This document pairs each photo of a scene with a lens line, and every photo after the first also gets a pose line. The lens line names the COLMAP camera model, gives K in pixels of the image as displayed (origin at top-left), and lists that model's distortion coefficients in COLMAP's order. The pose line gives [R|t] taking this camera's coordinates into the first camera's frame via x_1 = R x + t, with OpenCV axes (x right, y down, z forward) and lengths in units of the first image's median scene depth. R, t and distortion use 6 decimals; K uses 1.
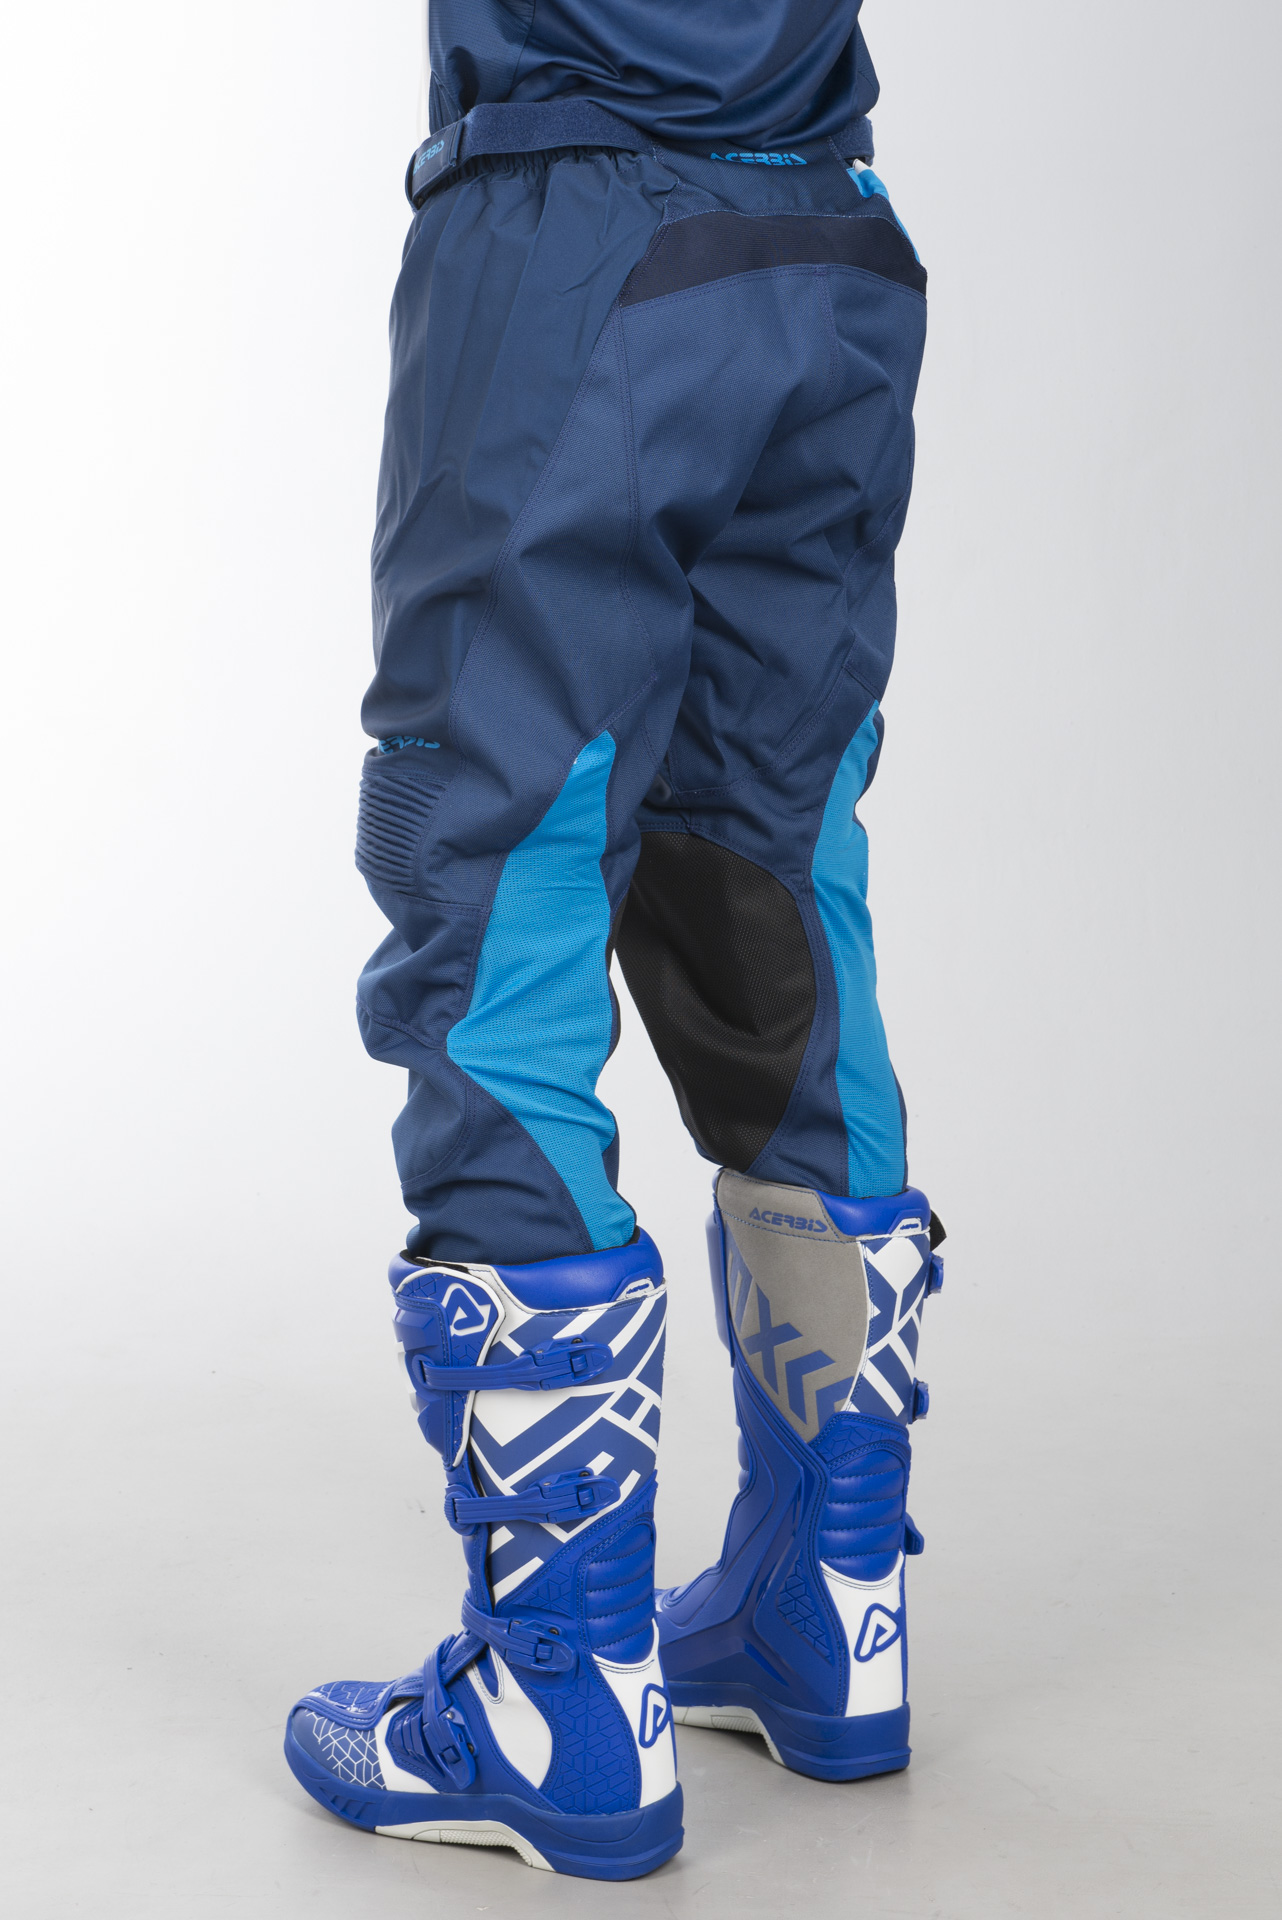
lens RADIAL K [[3232.5, 0, 641.0], [0, 3232.5, 960.0], [0, 0, 1]] dist [0.302620, 0.061606]
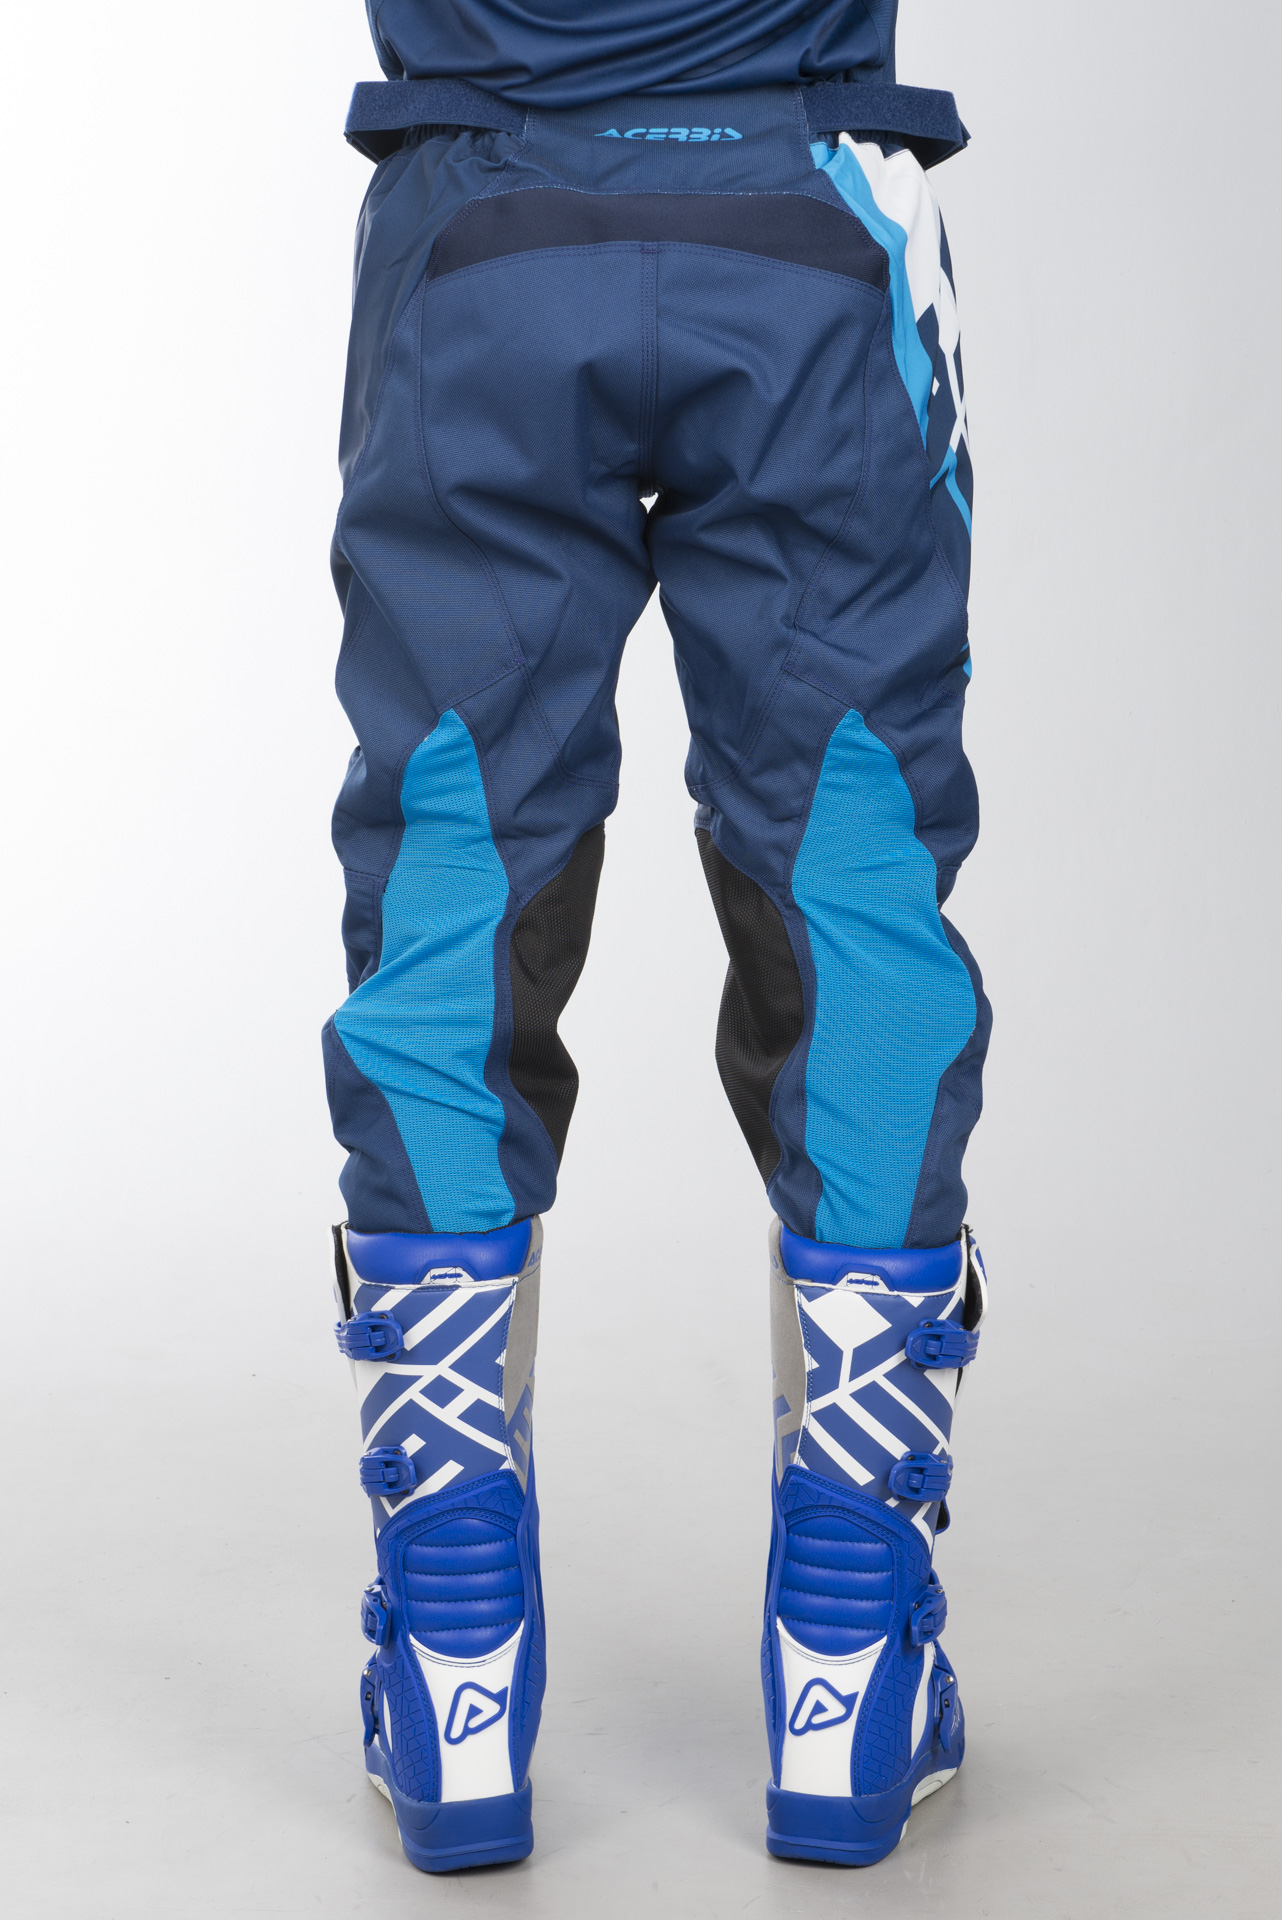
lens RADIAL K [[3263.0, 0, 641.0], [0, 3263.0, 960.0], [0, 0, 1]] dist [0.224001, 0.036882]
pose [[0.818030, 0.120601, -0.562389, 0.593205], [-0.126343, 0.991567, 0.028862, -0.030280], [0.561127, 0.047444, 0.826369, 0.203940]]
